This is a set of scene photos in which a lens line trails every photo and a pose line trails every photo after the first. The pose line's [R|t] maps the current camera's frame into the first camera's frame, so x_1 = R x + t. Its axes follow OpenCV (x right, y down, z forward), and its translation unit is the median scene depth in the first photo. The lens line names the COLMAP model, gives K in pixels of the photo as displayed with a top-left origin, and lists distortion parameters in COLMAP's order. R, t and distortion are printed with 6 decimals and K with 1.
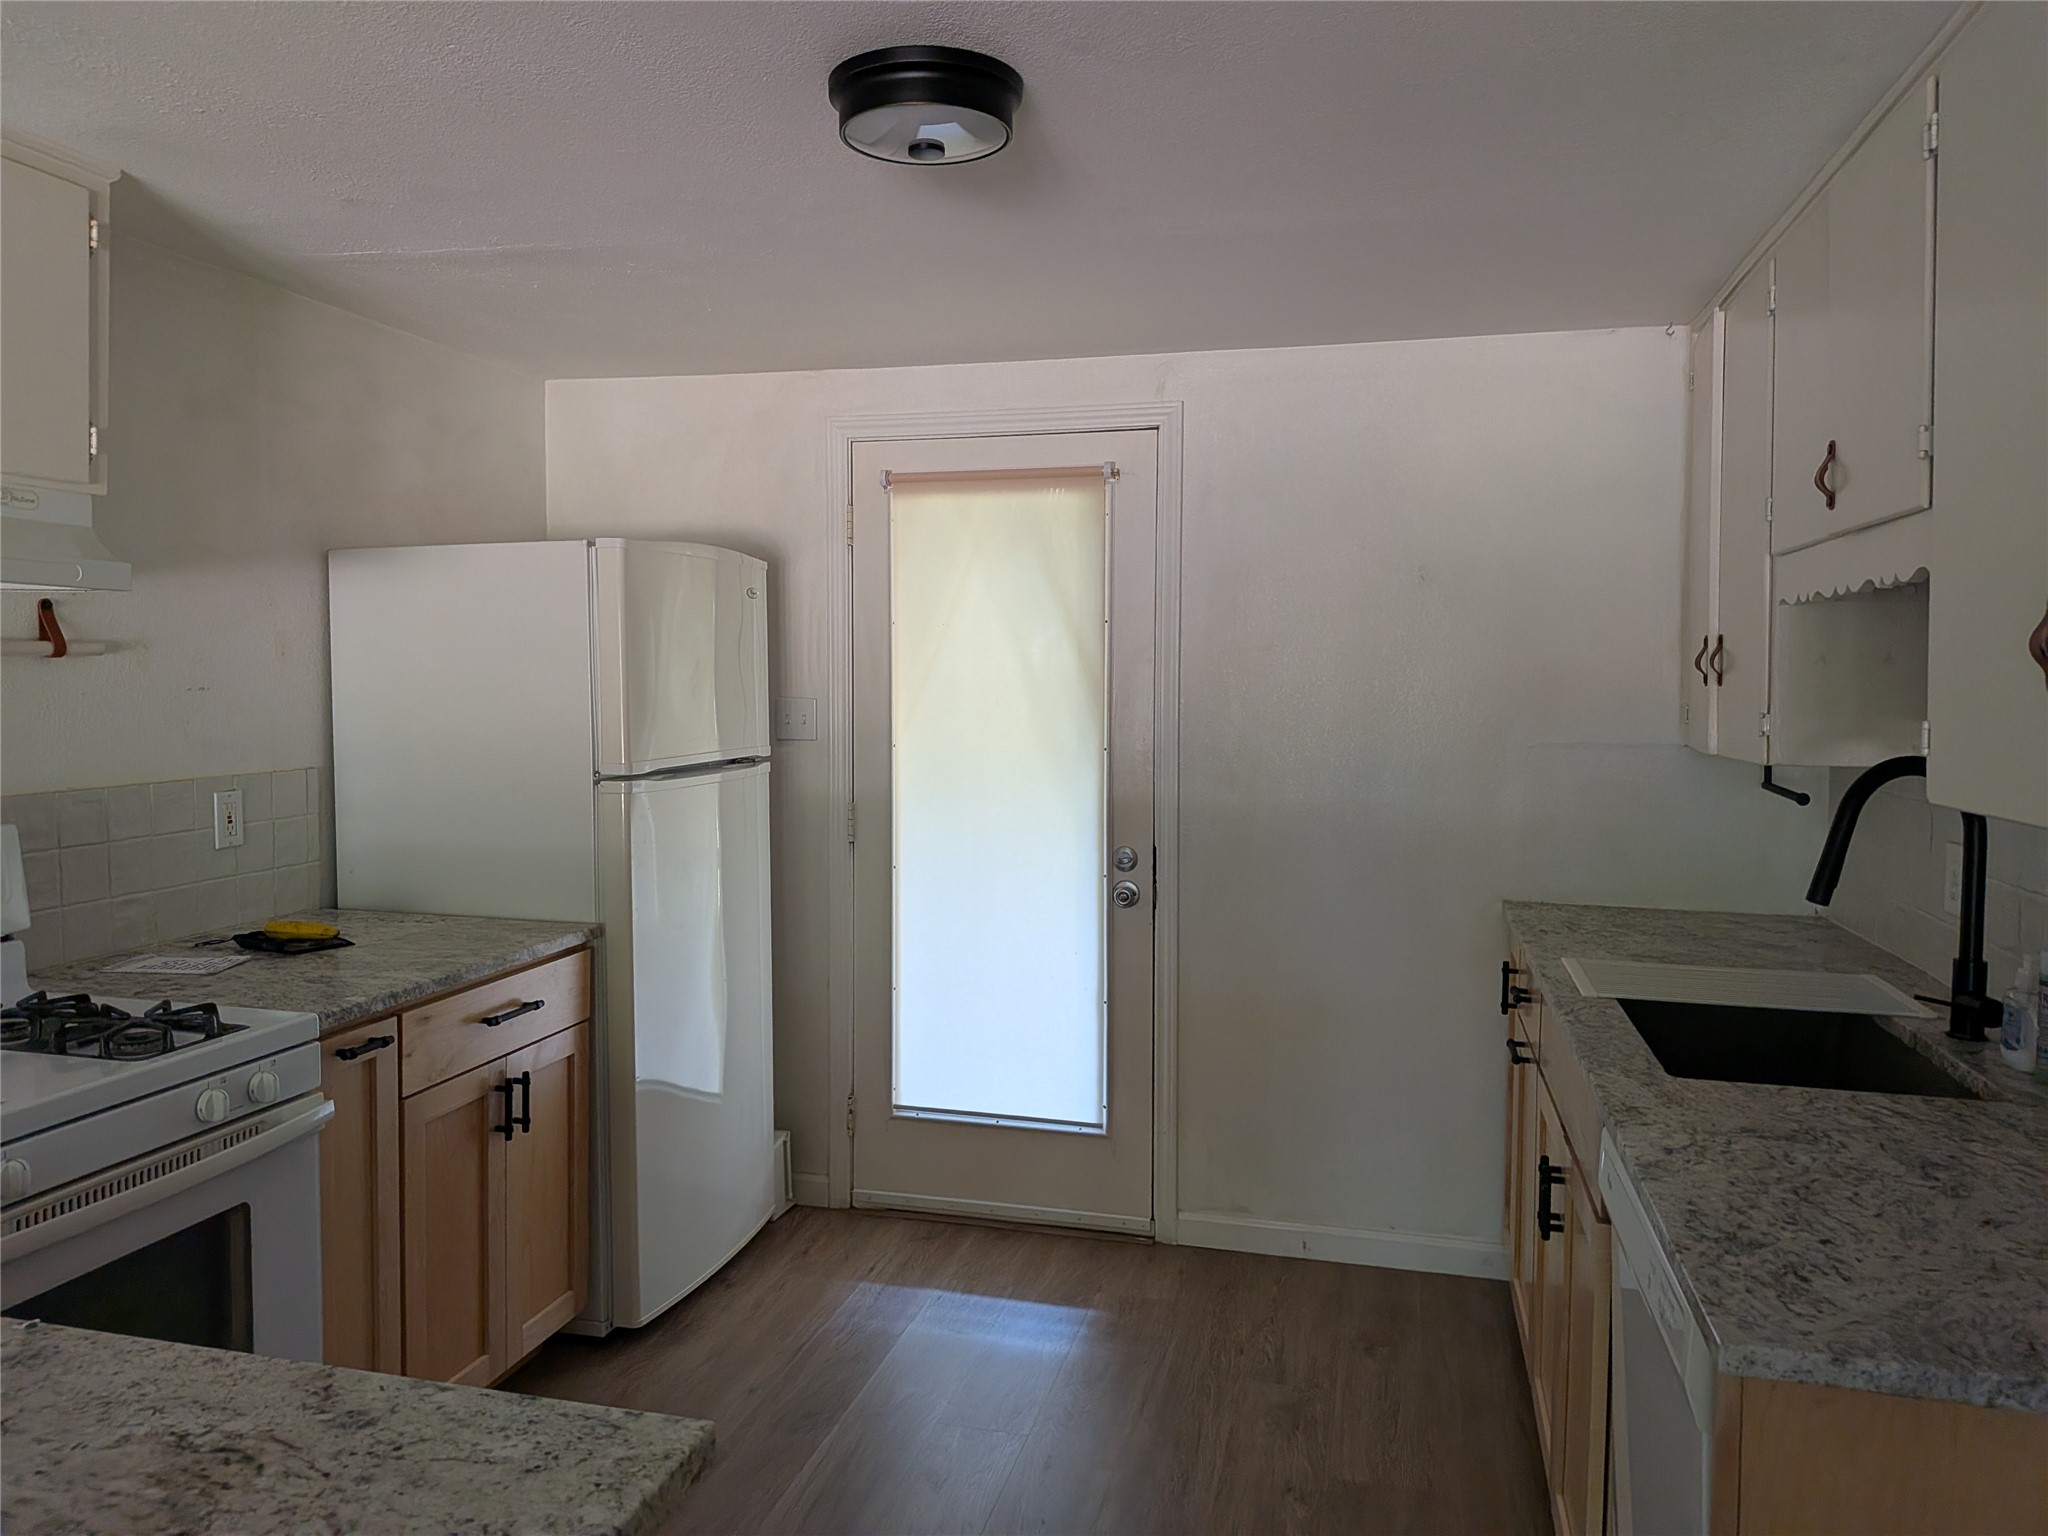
lens RADIAL K [[1469.8, 0, 993.8], [0, 1469.8, 723.8], [0, 0, 1]] dist [0.055328, -0.084844]
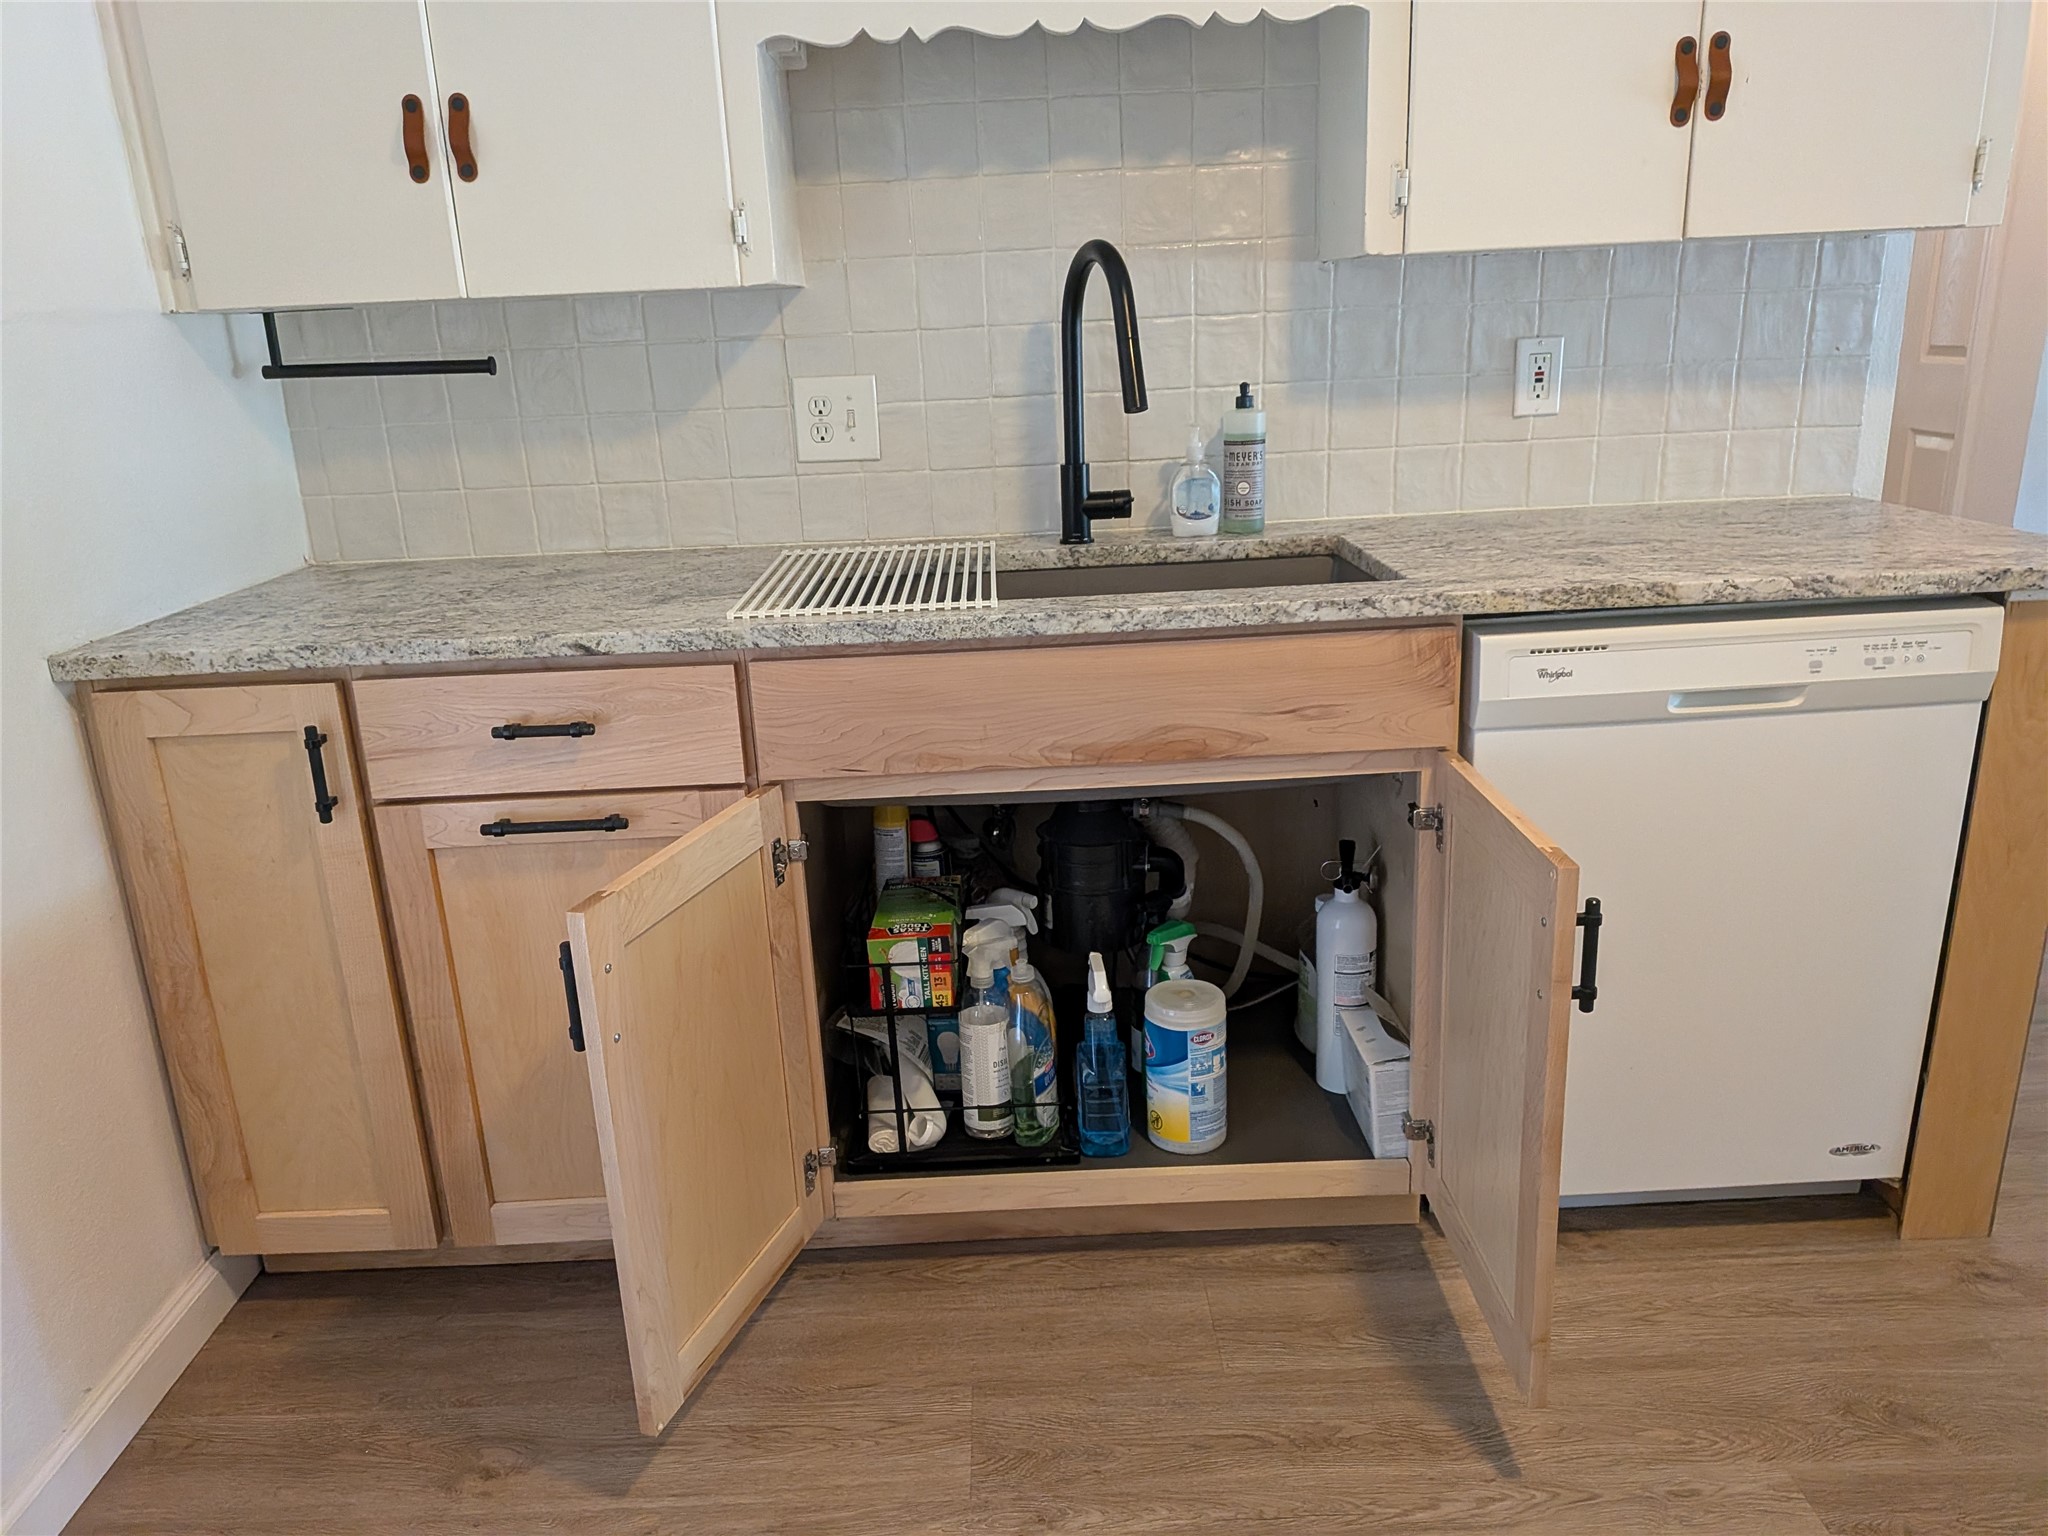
lens RADIAL K [[1469.8, 0, 1011.6], [0, 1469.8, 800.0], [0, 0, 1]] dist [0.055328, -0.084844]
pose [[-0.269379, -0.293264, 0.917296, -0.185635], [0.072527, 0.943623, 0.322980, 0.028571], [-0.960299, 0.153533, -0.232922, 0.772803]]
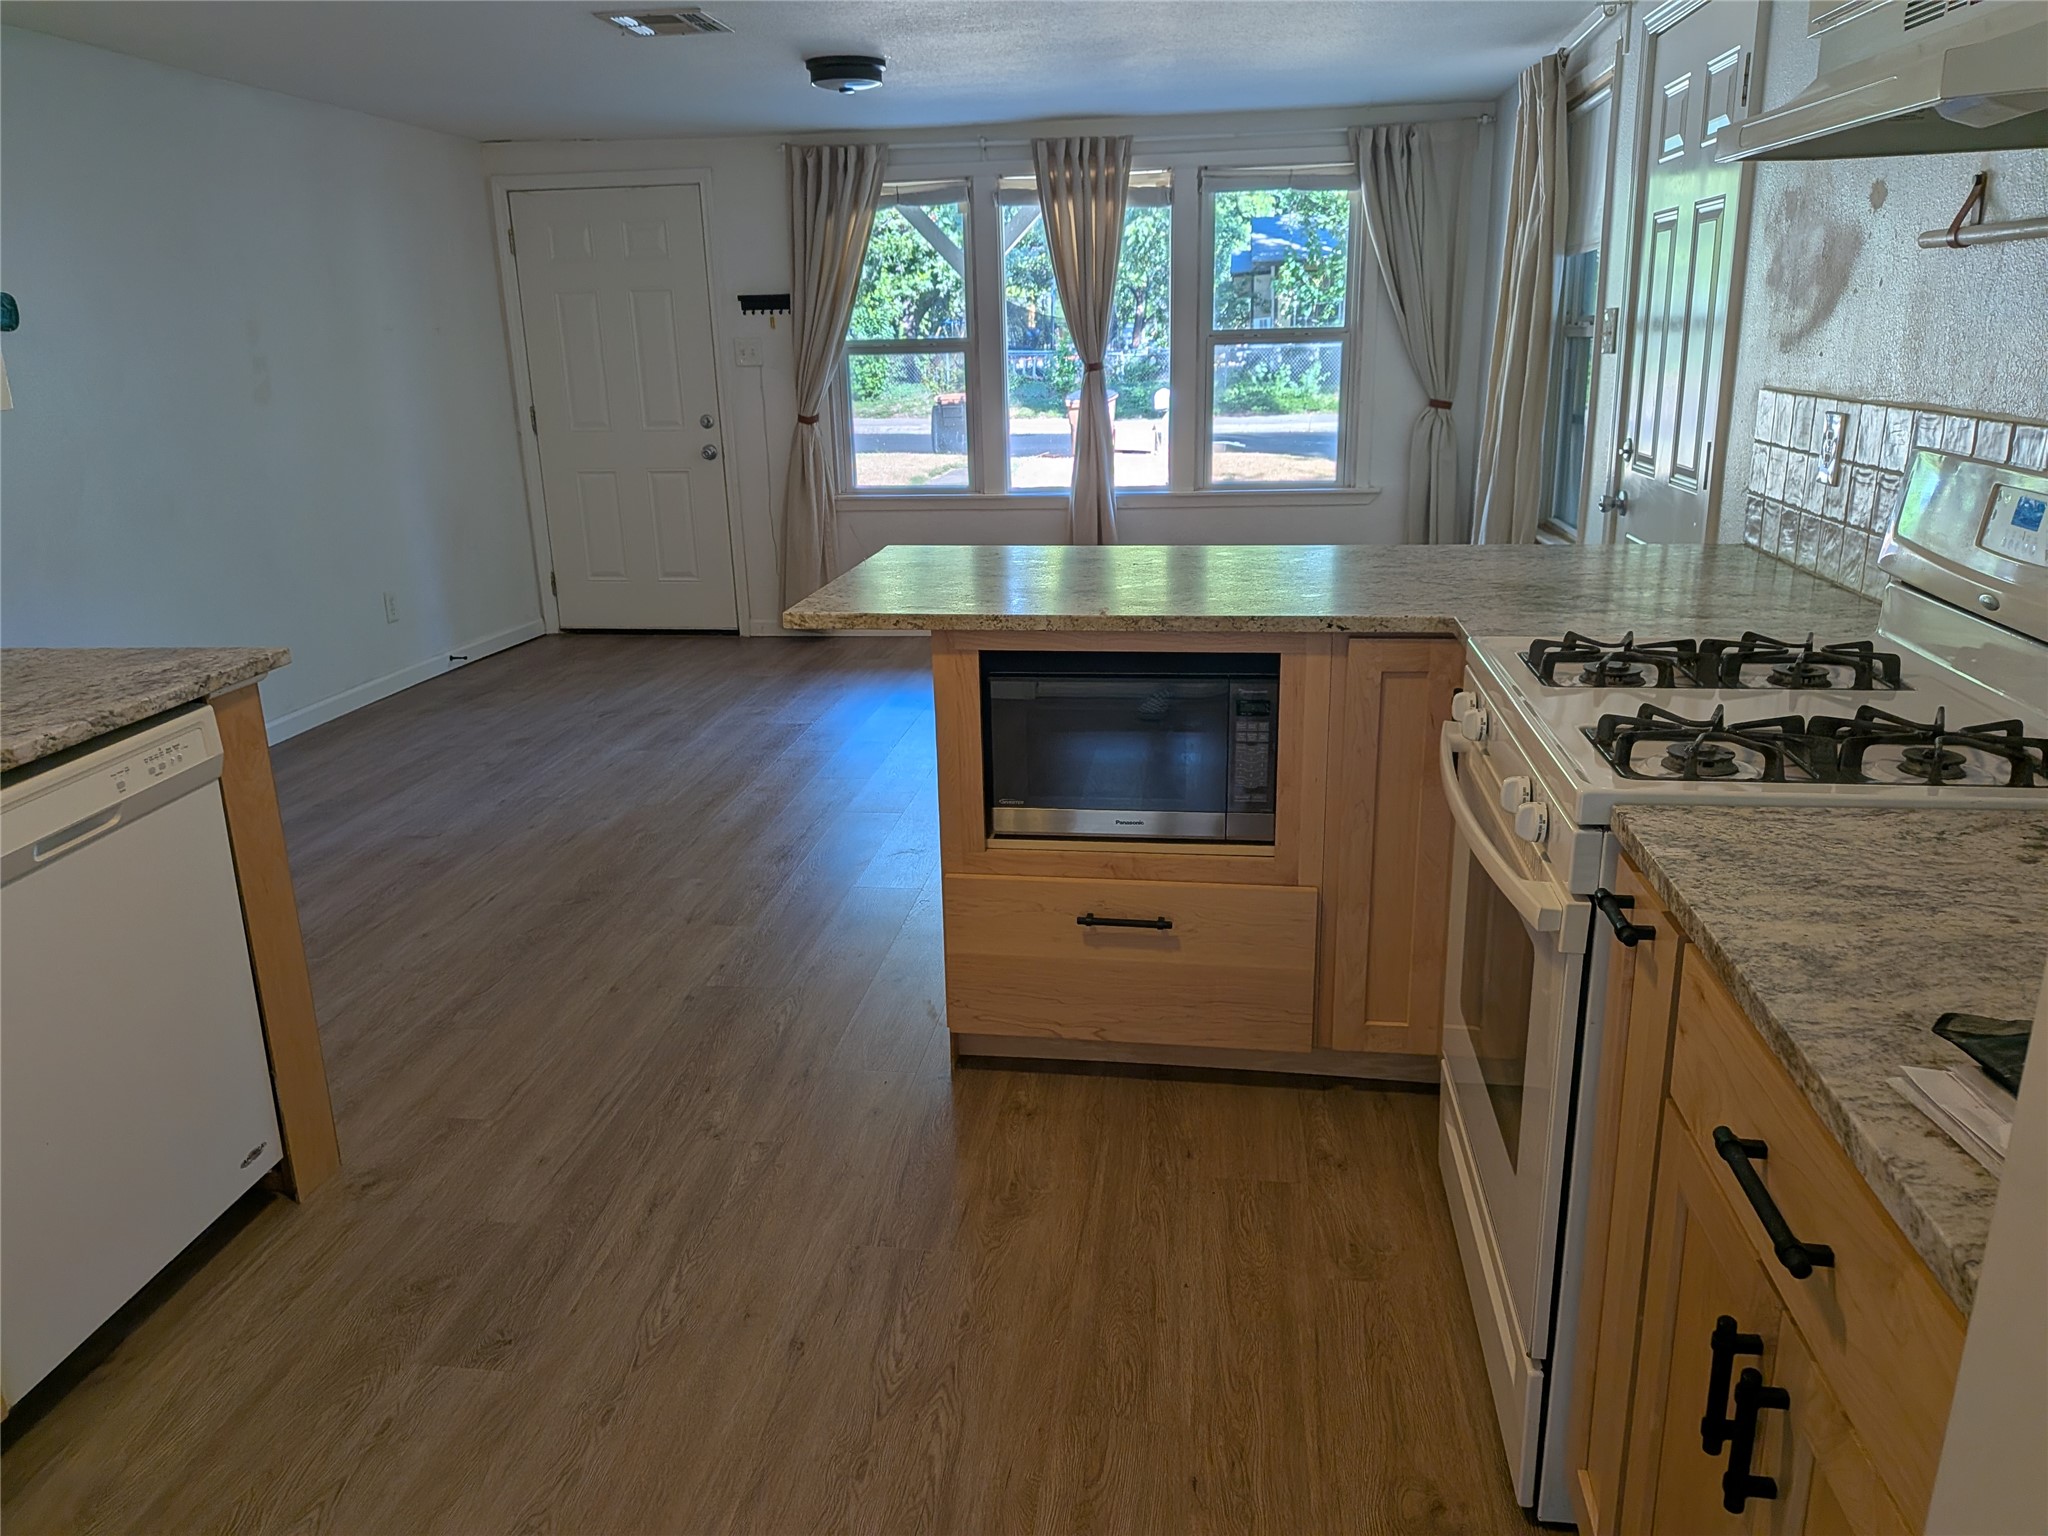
lens RADIAL K [[1469.8, 0, 1010.9], [0, 1469.8, 772.3], [0, 0, 1]] dist [0.055328, -0.084844]
pose [[-0.992062, 0.055338, -0.112916, -0.079342], [0.015668, 0.945362, 0.325647, -0.020170], [0.124768, 0.321293, -0.938725, 0.967569]]
